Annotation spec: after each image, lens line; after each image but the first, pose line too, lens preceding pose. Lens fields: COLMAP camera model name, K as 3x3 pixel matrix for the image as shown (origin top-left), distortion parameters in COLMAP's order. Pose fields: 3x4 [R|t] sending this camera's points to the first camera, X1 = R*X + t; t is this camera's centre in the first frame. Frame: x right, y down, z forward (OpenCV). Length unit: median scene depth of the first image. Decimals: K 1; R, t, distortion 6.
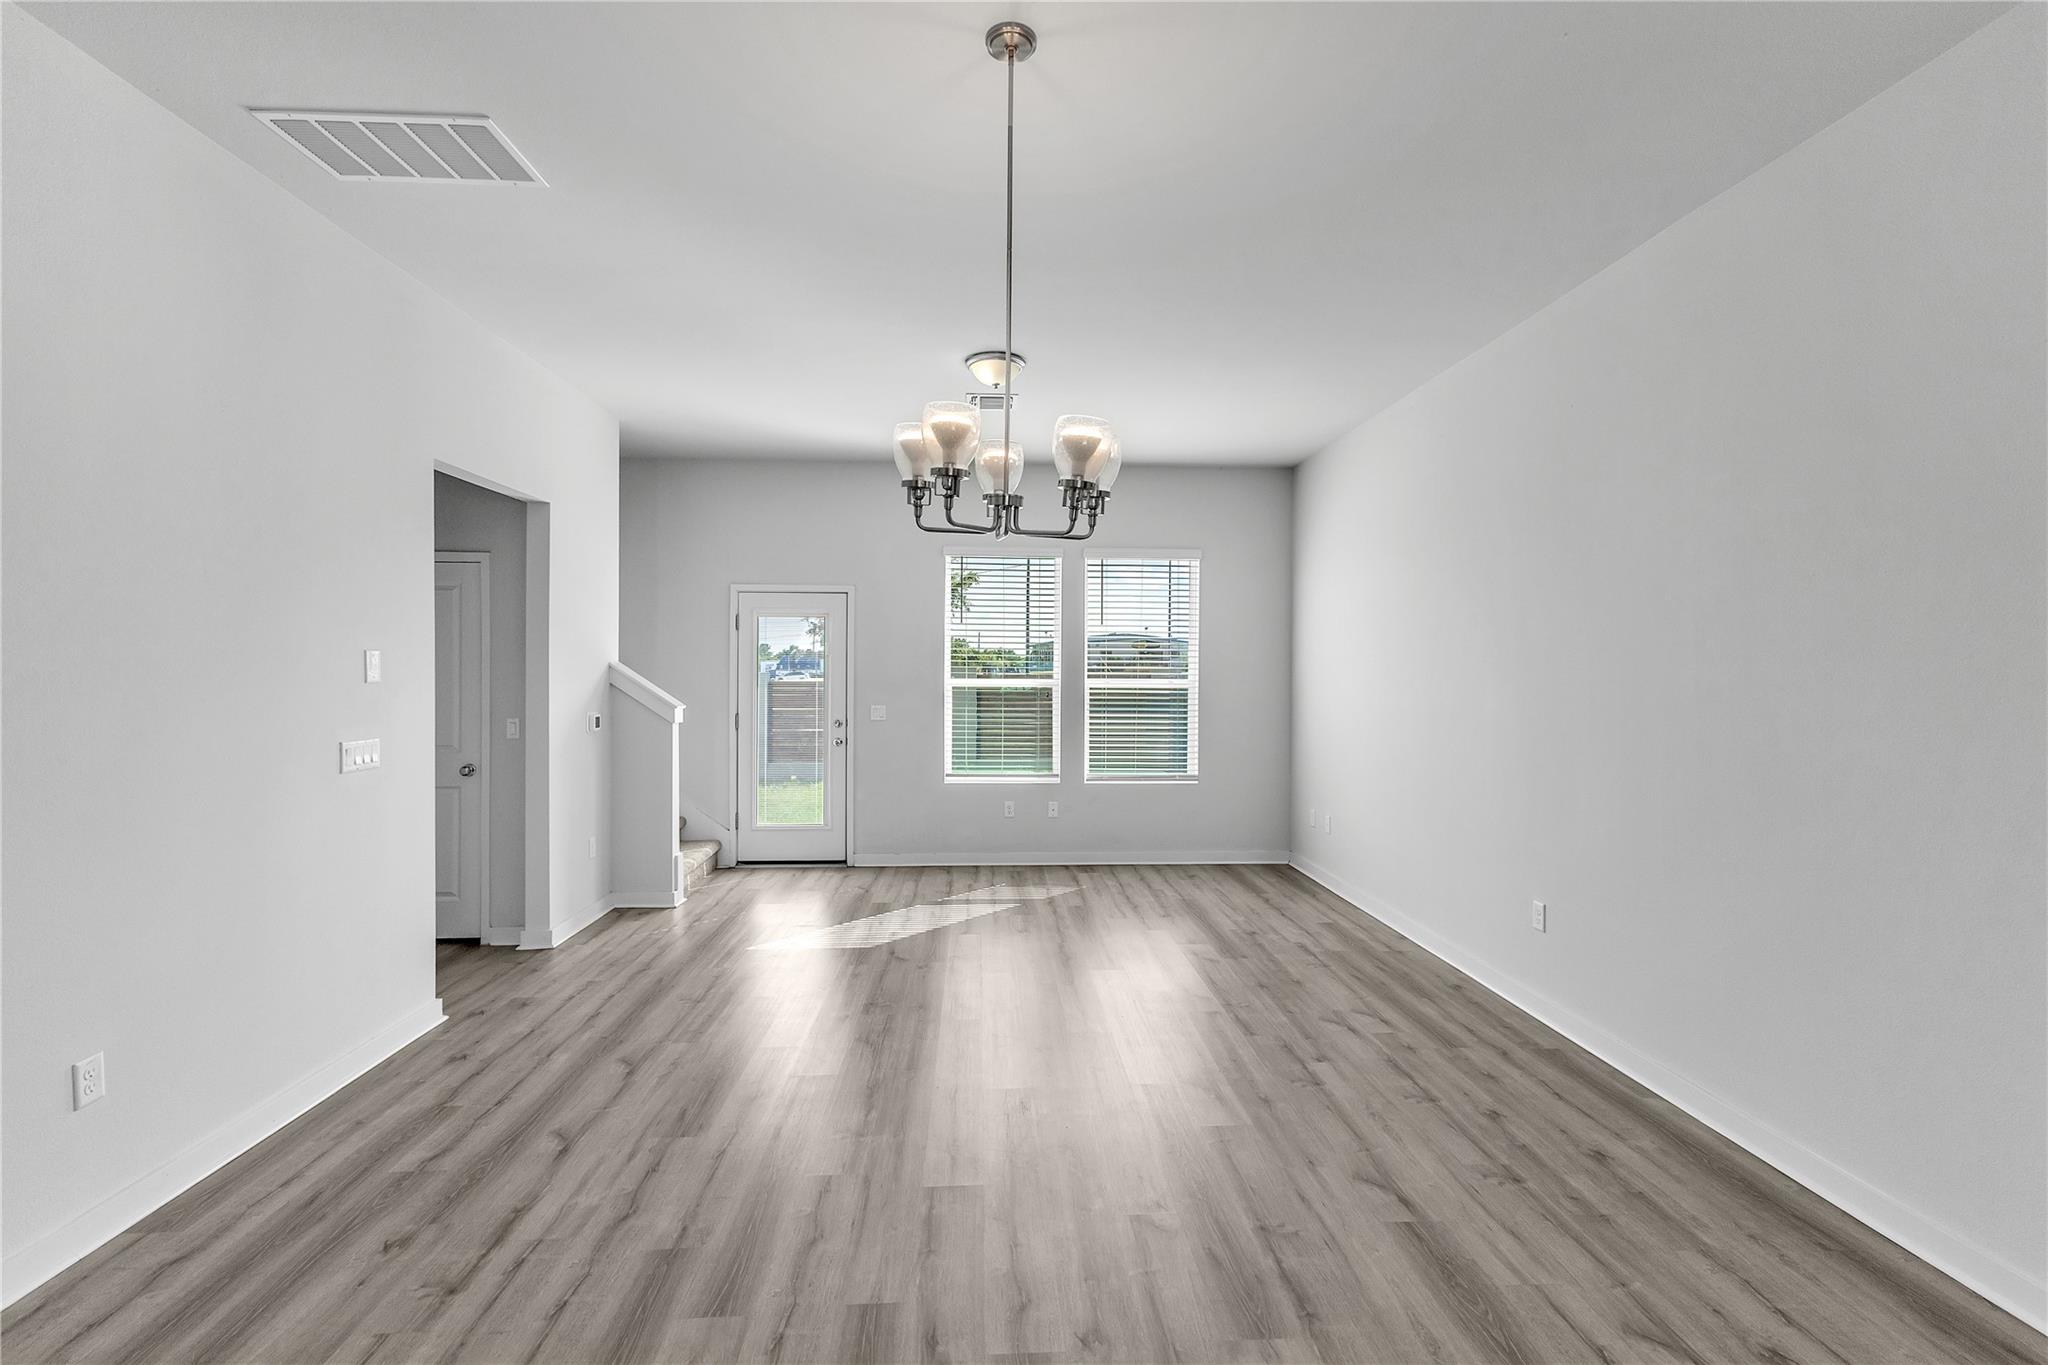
lens RADIAL K [[891.5, 0, 1029.0], [0, 891.5, 676.0], [0, 0, 1]] dist [0.013356, -0.000510]
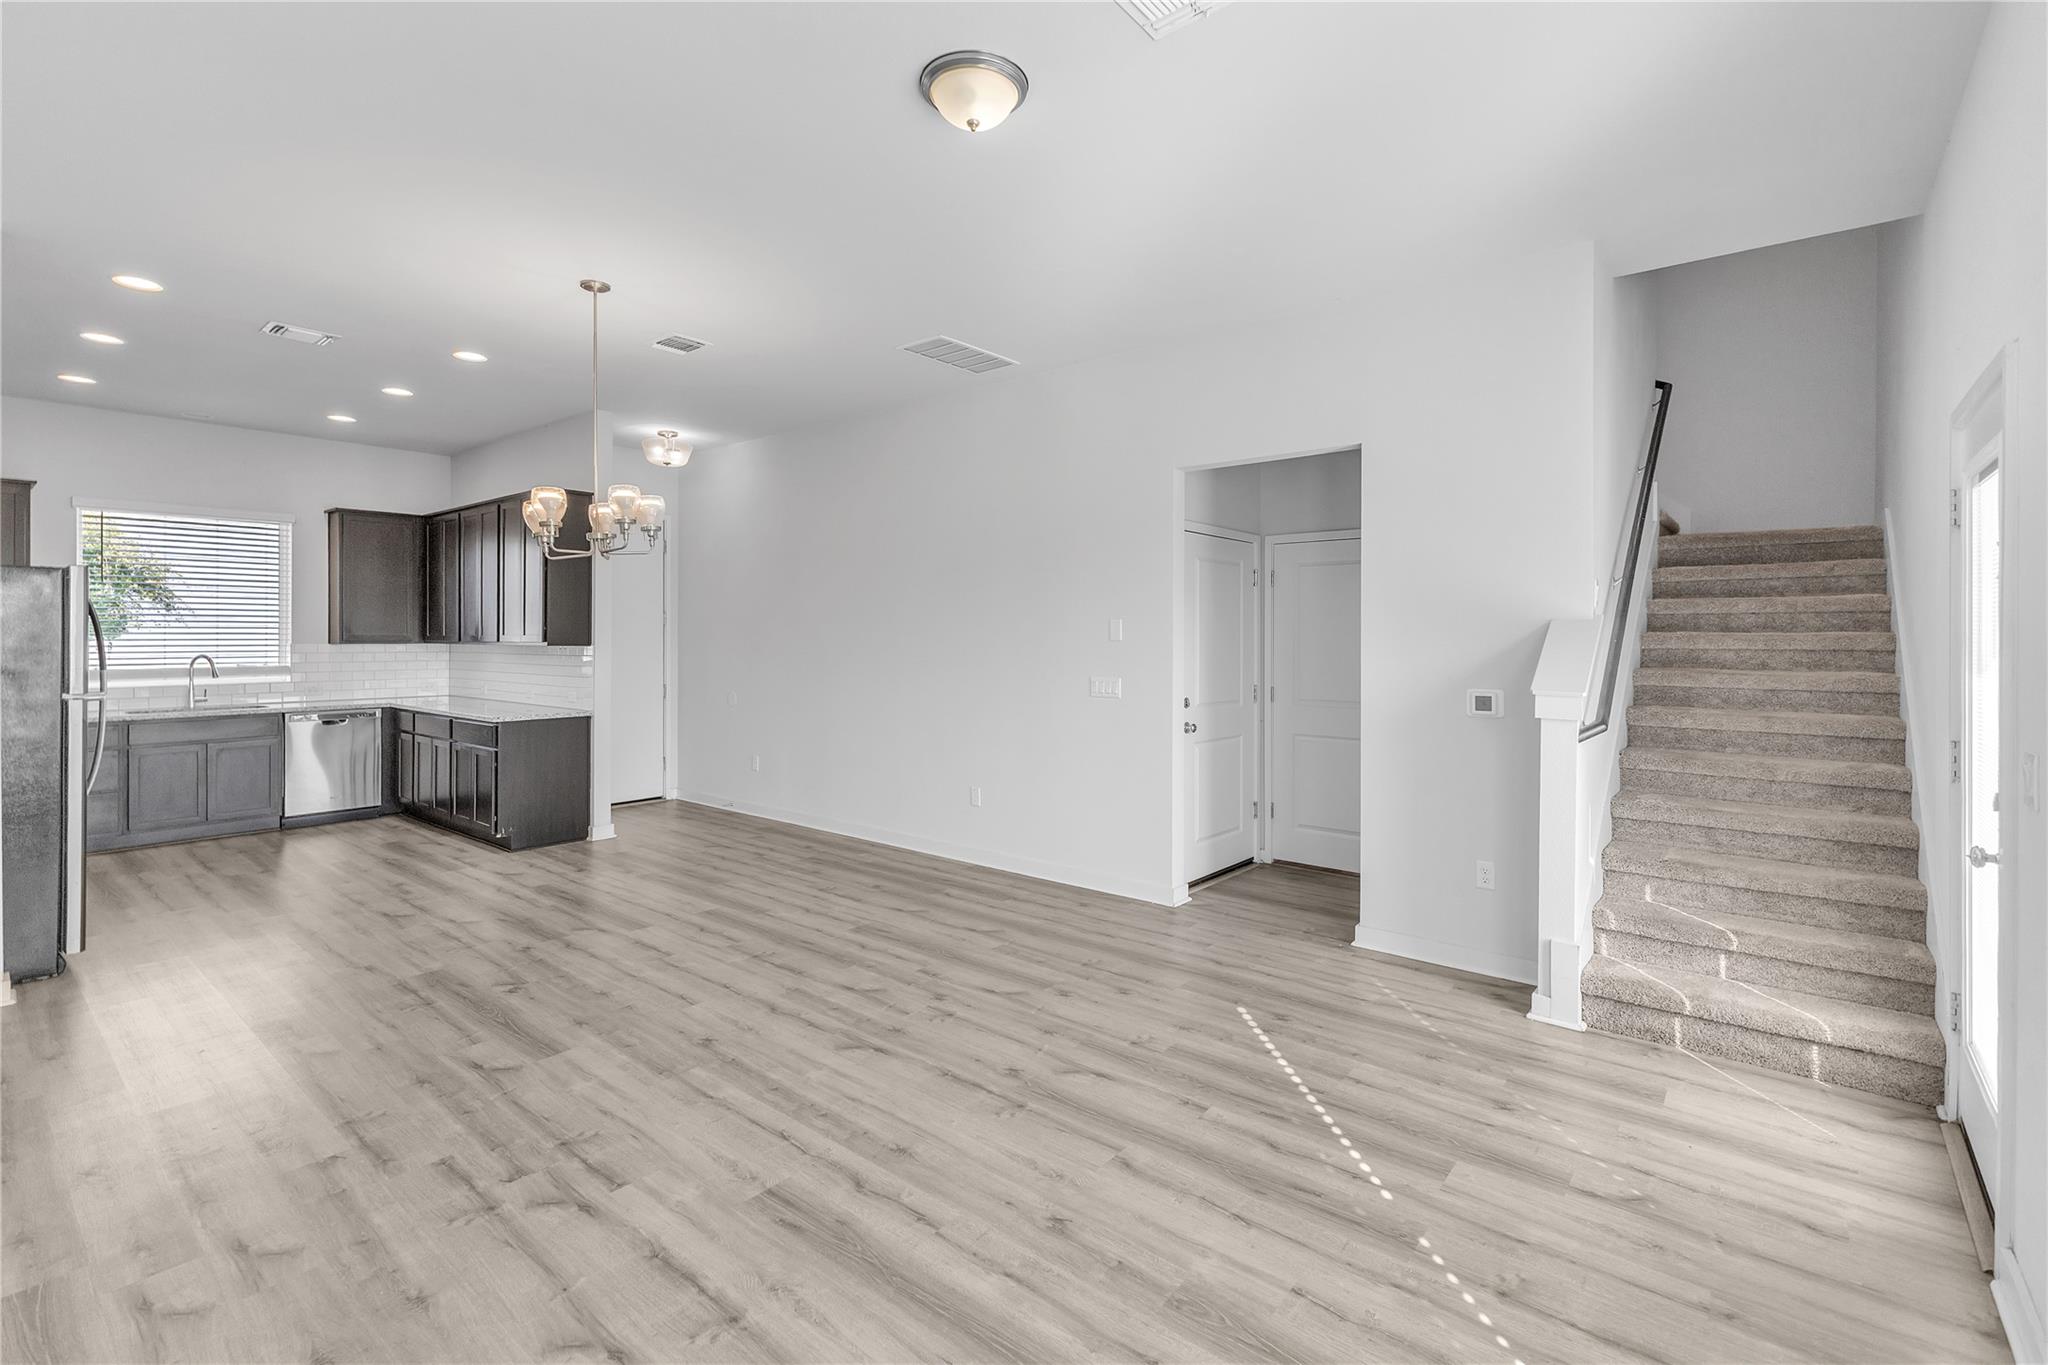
lens RADIAL K [[913.1, 0, 1021.1], [0, 913.1, 636.5], [0, 0, 1]] dist [0.014317, 0.000033]
pose [[-0.680756, -0.004712, -0.732495, 0.373245], [-0.008937, 0.999958, 0.001874, -0.000950], [0.732456, 0.007823, -0.680770, 1.441506]]
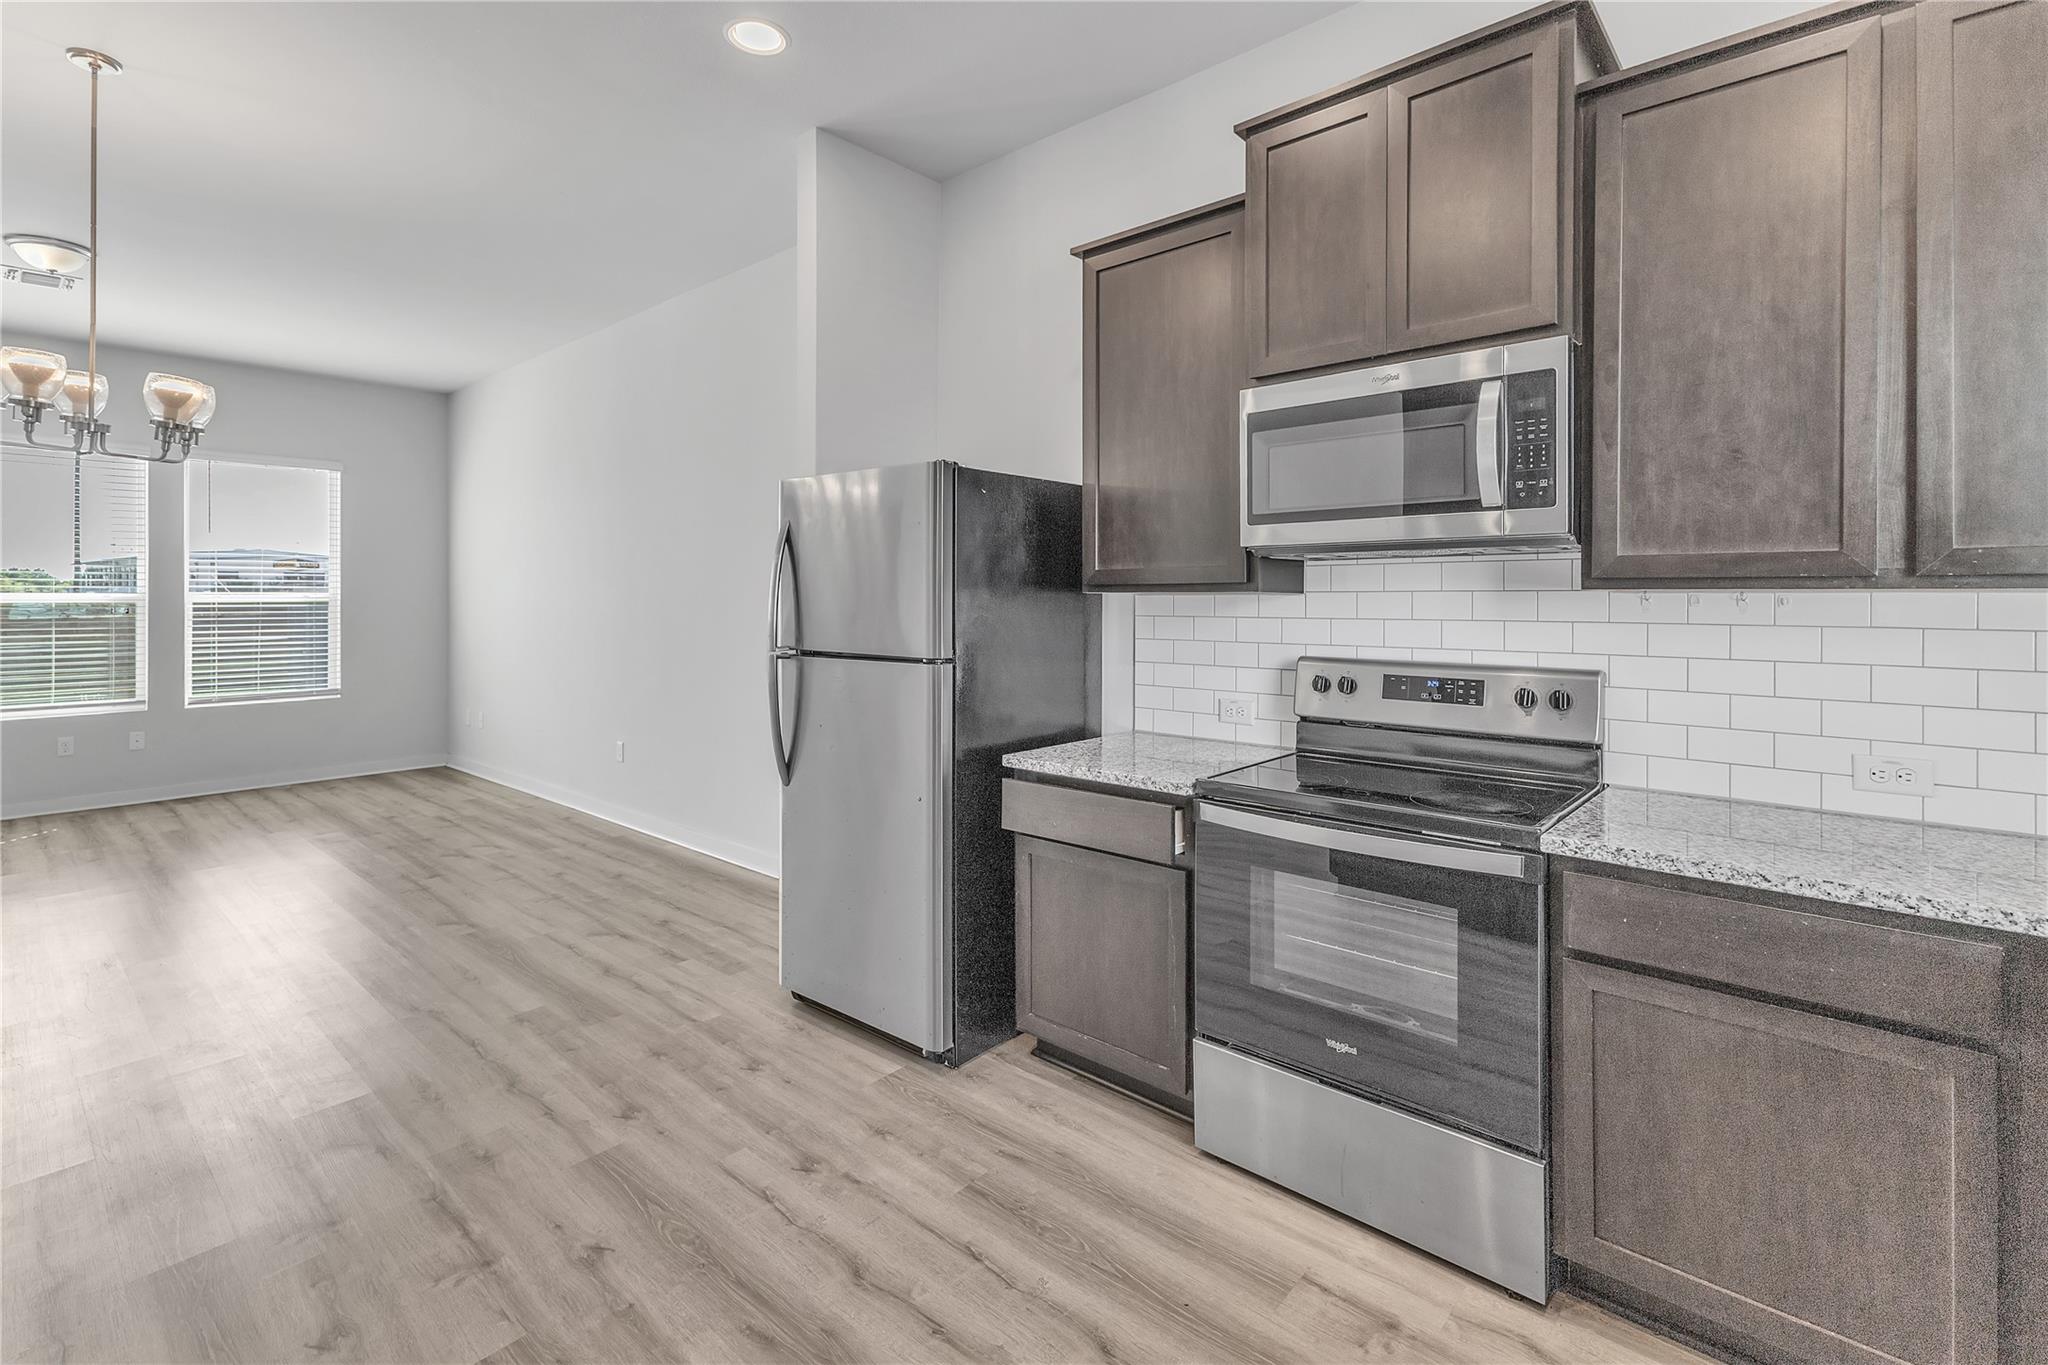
lens RADIAL K [[924.7, 0, 1025.4], [0, 924.7, 590.6], [0, 0, 1]] dist [0.014647, -0.001569]
pose [[0.703046, -0.001726, 0.711142, -0.019336], [0.010814, 0.999907, -0.008263, 0.028342], [-0.711062, 0.013500, 0.702999, -0.416831]]
